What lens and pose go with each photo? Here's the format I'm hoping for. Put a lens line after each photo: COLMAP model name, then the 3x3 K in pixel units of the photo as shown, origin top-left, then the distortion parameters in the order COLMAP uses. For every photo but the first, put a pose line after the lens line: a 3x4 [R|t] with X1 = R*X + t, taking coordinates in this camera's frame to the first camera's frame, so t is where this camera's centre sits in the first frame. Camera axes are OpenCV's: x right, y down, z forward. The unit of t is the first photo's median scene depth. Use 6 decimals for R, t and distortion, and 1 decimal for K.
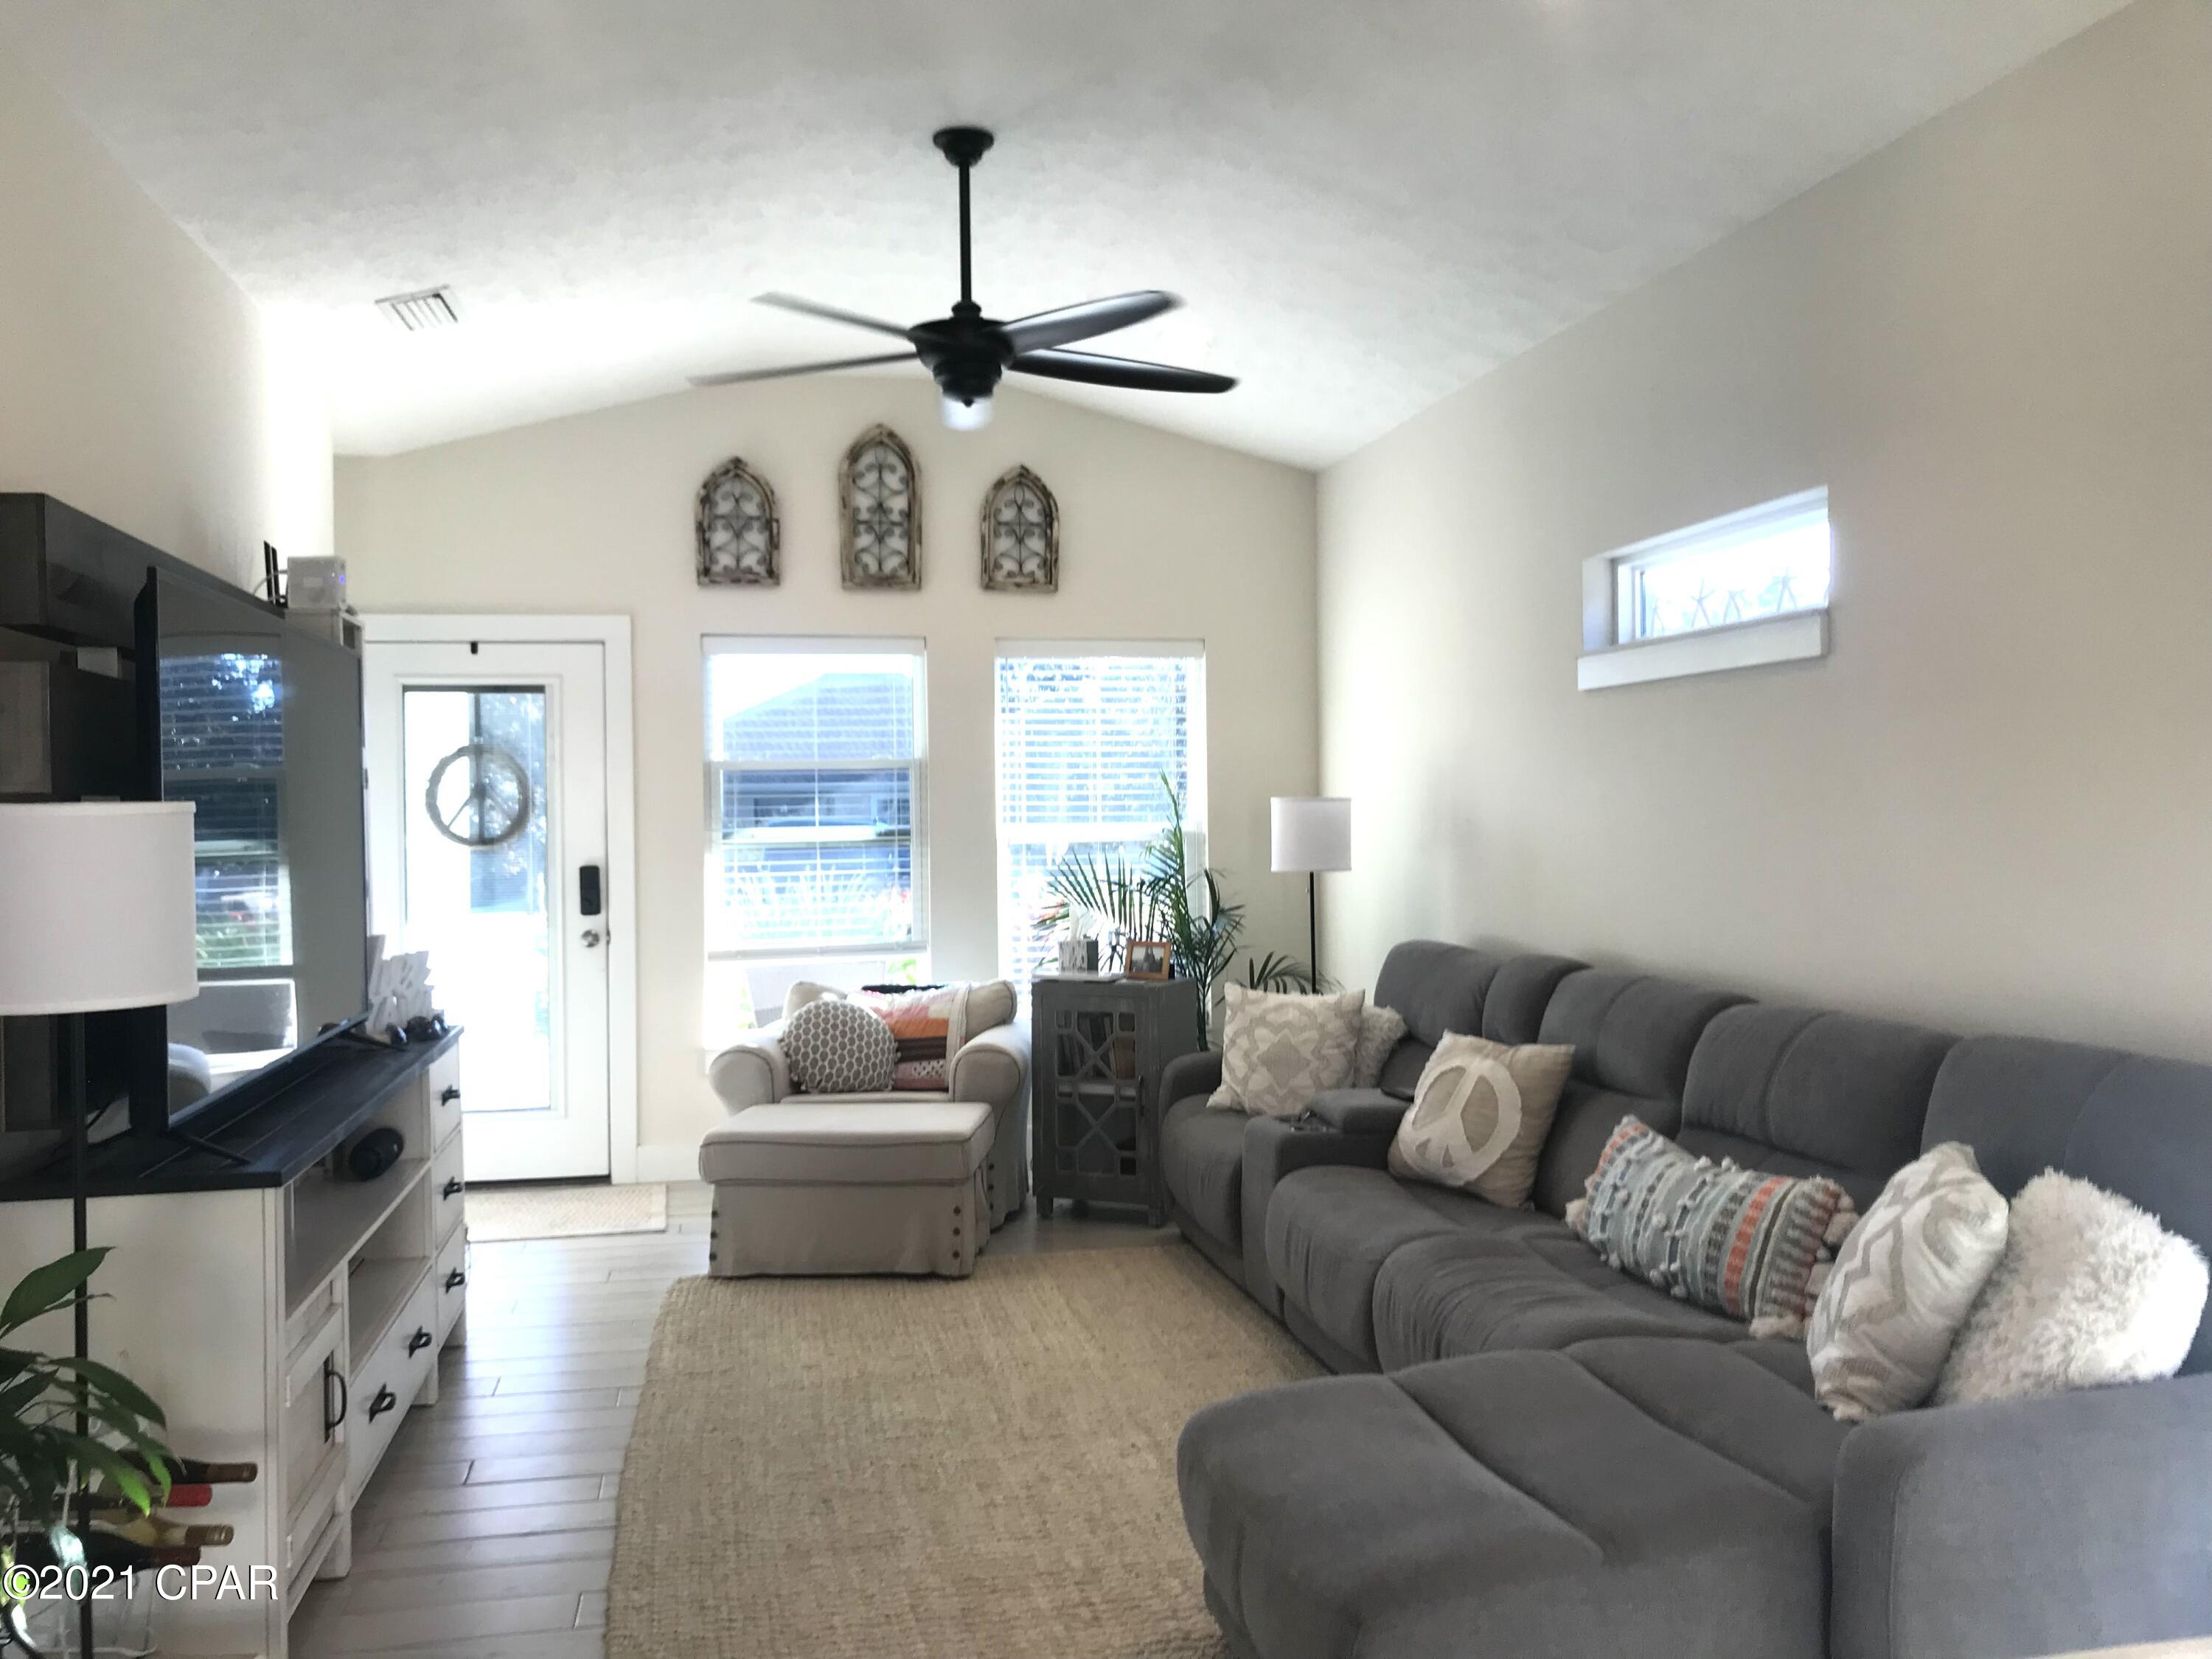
lens RADIAL K [[1816.9, 0, 1105.2], [0, 1816.9, 828.1], [0, 0, 1]] dist [0.033931, -0.057973]
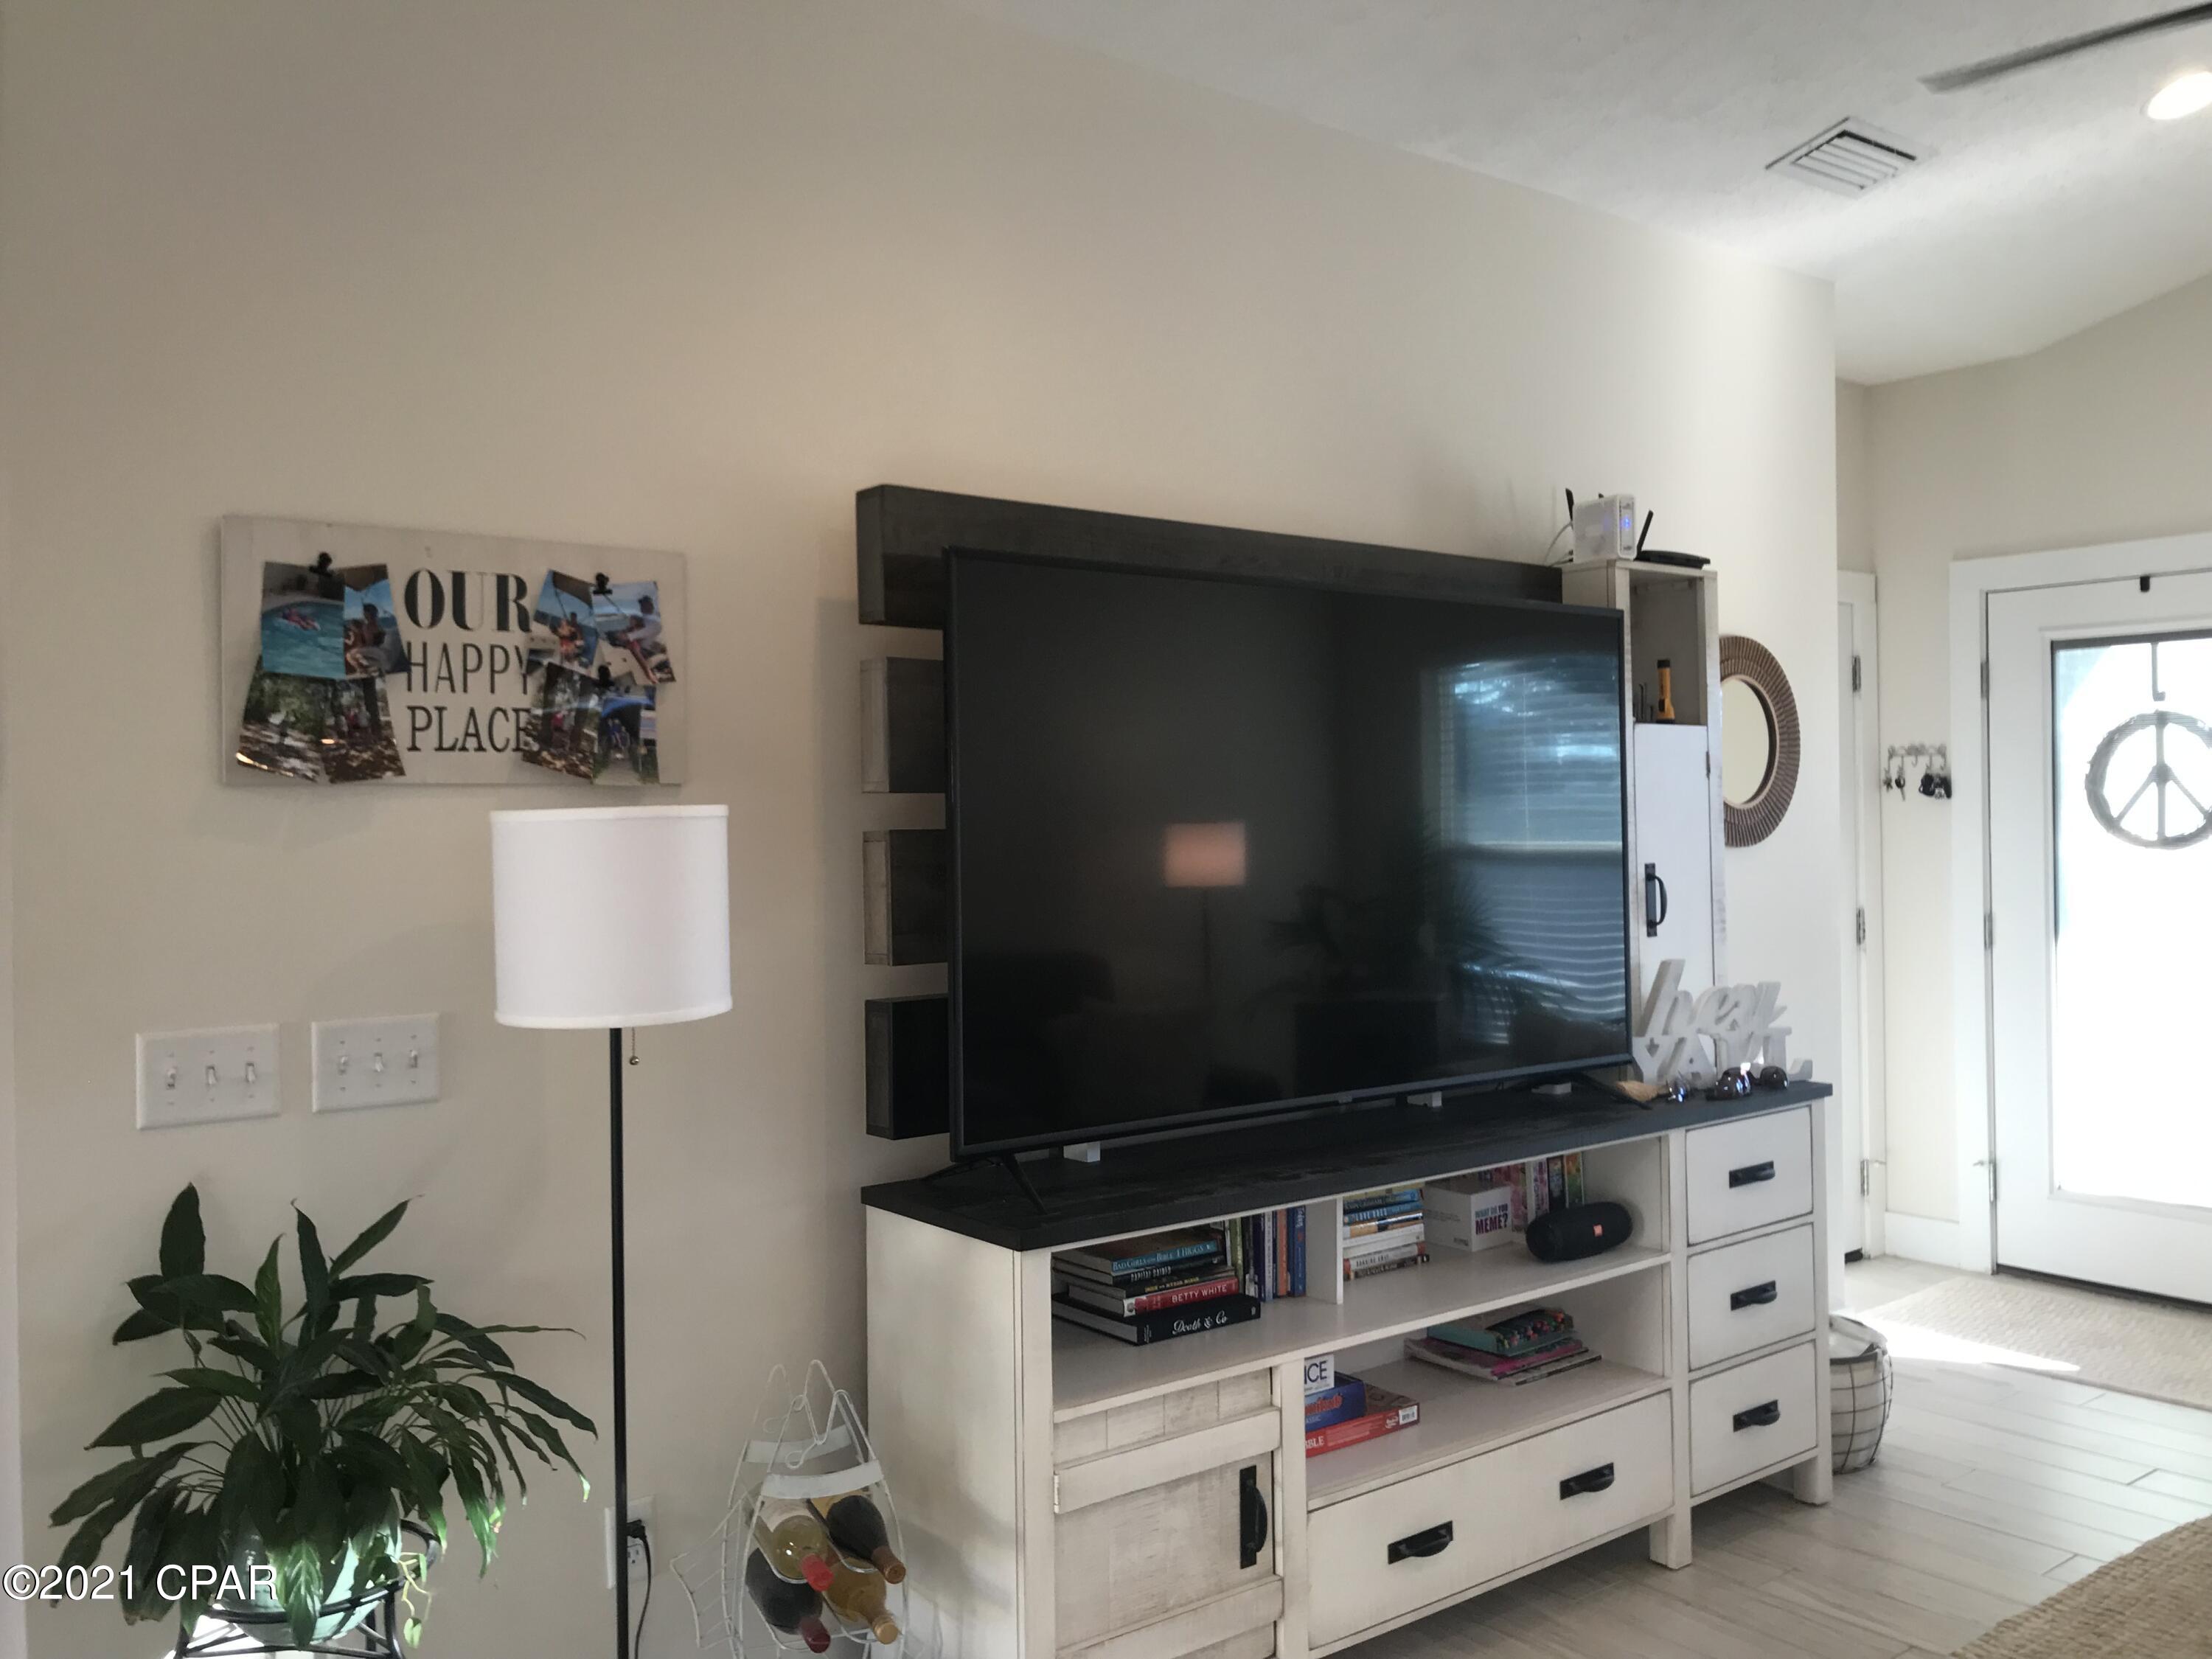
lens RADIAL K [[1816.9, 0, 1105.6], [0, 1816.9, 823.5], [0, 0, 1]] dist [0.033931, -0.057973]
pose [[0.447148, 0.009206, -0.894412, 0.186716], [-0.003816, 0.999958, 0.008385, -0.006106], [0.894452, -0.000336, 0.447165, 0.376649]]
